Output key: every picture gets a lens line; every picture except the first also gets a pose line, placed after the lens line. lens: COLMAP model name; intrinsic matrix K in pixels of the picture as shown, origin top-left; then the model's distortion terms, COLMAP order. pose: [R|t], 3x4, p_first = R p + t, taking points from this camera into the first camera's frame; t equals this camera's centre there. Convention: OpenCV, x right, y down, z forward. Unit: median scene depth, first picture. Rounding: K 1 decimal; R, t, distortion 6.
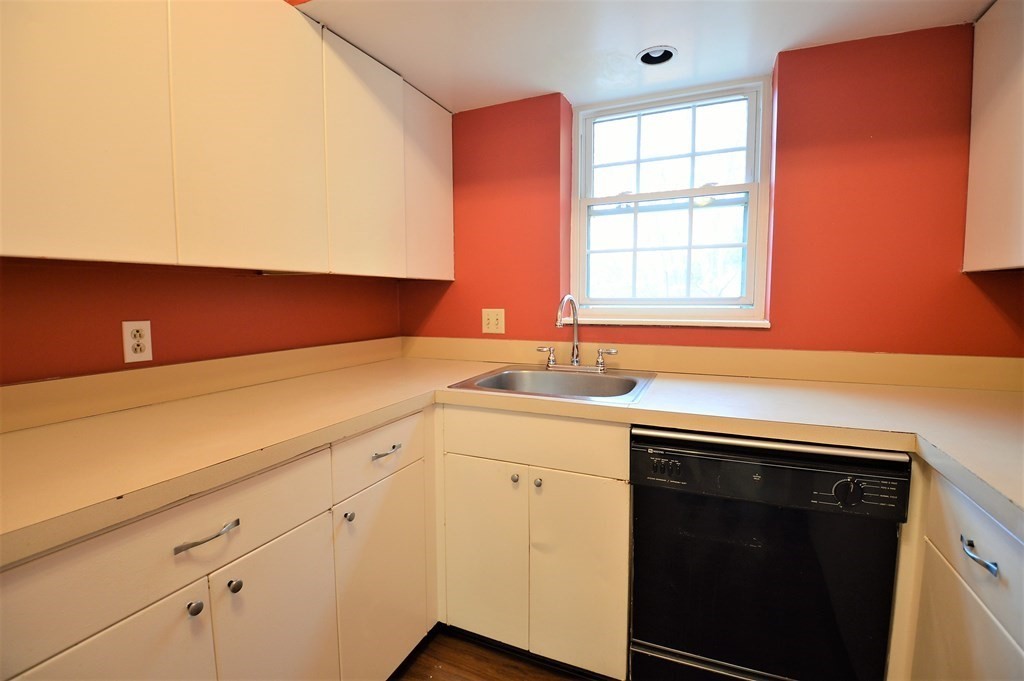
lens RADIAL K [[454.1, 0, 517.2], [0, 454.1, 336.3], [0, 0, 1]] dist [0.003450, -0.017801]
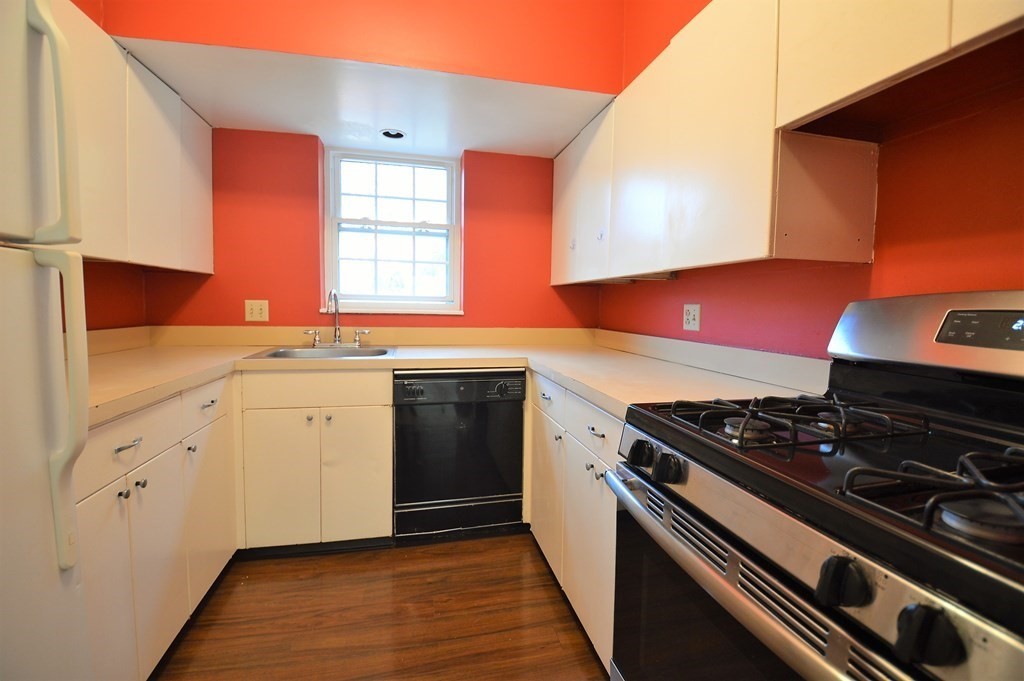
lens RADIAL K [[454.1, 0, 518.1], [0, 454.1, 335.7], [0, 0, 1]] dist [0.003450, -0.017801]
pose [[0.799039, -0.019406, 0.600966, -0.261183], [0.029129, 0.999555, -0.006452, 0.069156], [-0.600573, 0.022661, 0.799249, -0.410348]]
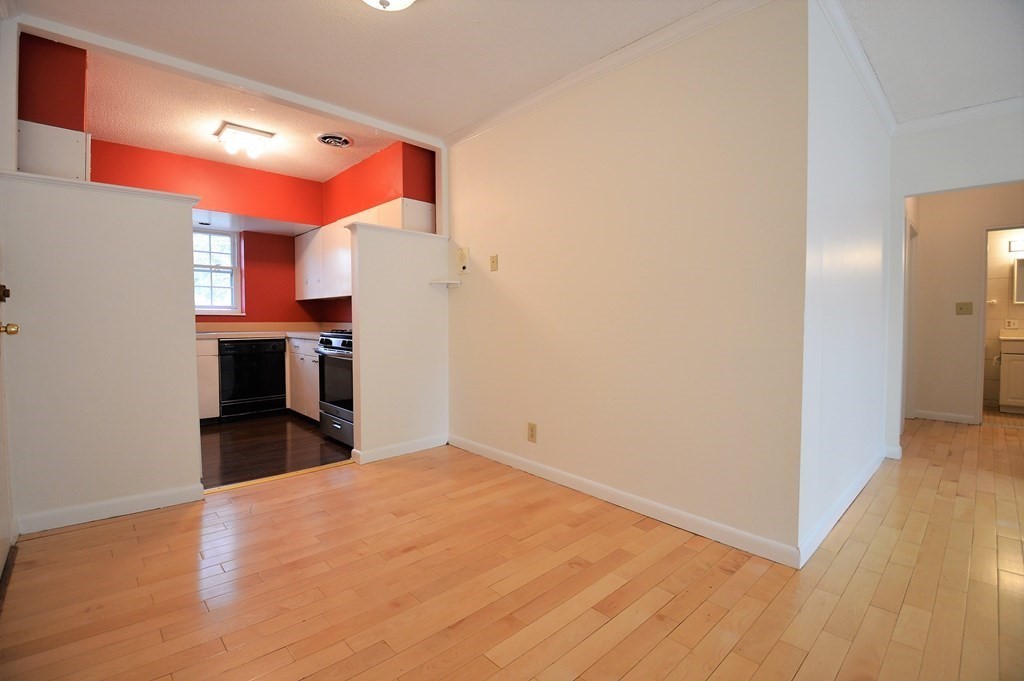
lens RADIAL K [[454.1, 0, 515.4], [0, 454.1, 334.6], [0, 0, 1]] dist [0.003450, -0.017801]
pose [[0.387838, -0.022409, 0.921455, -1.510641], [0.079273, 0.996811, -0.009125, 0.271073], [-0.918312, 0.076586, 0.388378, -1.797915]]
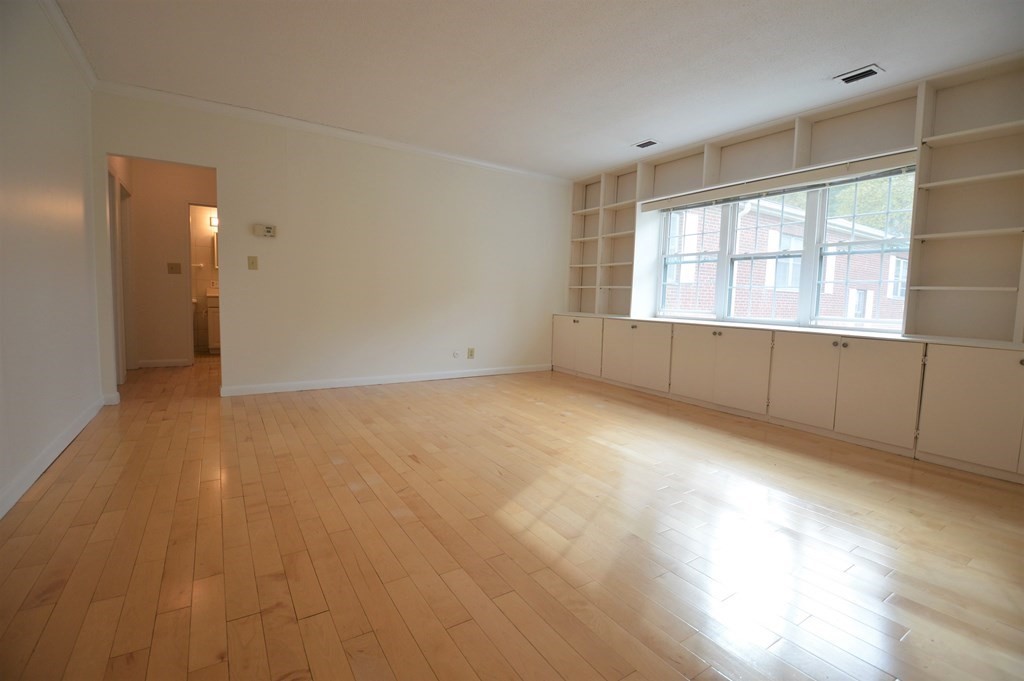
lens RADIAL K [[454.1, 0, 513.8], [0, 454.1, 334.9], [0, 0, 1]] dist [0.003450, -0.017801]
pose [[-0.838581, -0.067910, 0.540527, -1.737328], [0.019303, 0.987873, 0.154060, 0.323195], [-0.544434, 0.139626, -0.827101, -1.849931]]
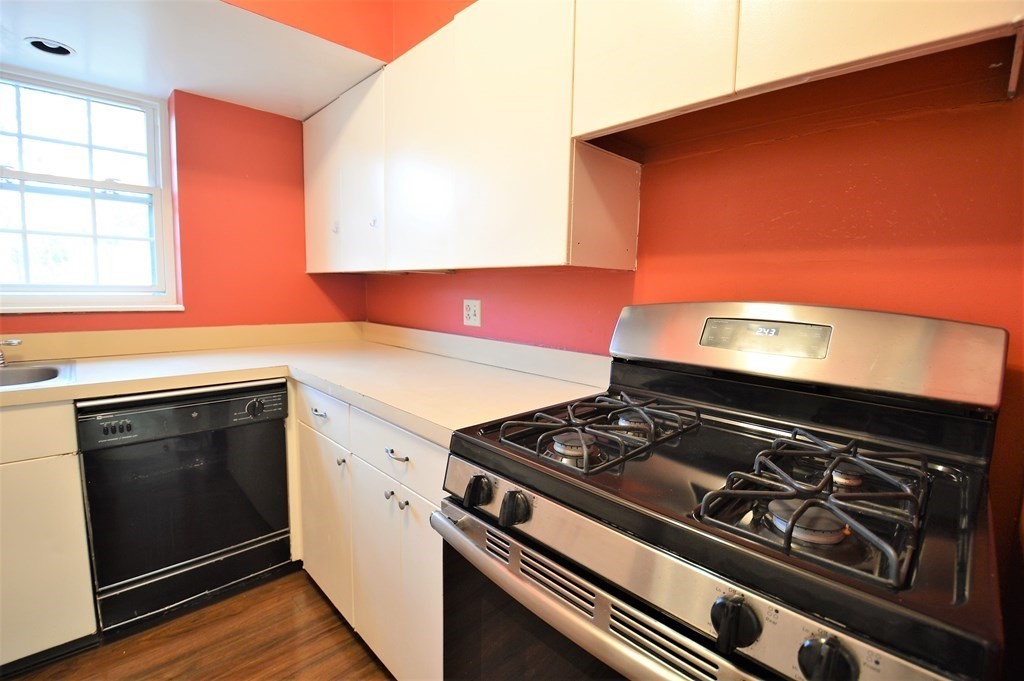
lens RADIAL K [[454.1, 0, 510.4], [0, 454.1, 337.2], [0, 0, 1]] dist [0.003450, -0.017801]
pose [[0.384078, -0.081451, 0.919701, -0.234456], [0.055666, 0.996332, 0.064990, 0.021216], [-0.921621, 0.026235, 0.387203, -0.286519]]
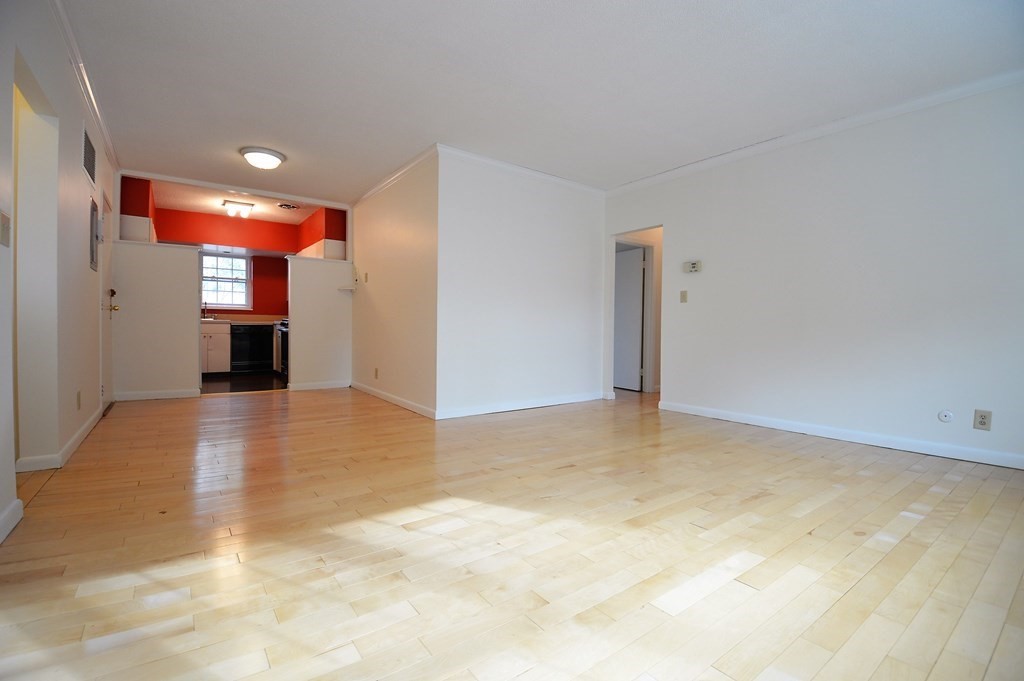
lens RADIAL K [[454.1, 0, 514.8], [0, 454.1, 334.1], [0, 0, 1]] dist [0.003450, -0.017801]
pose [[0.491274, 0.001131, 0.871004, -2.136508], [0.062406, 0.997383, -0.036494, 0.546536], [-0.868766, 0.072285, 0.489918, -3.532998]]
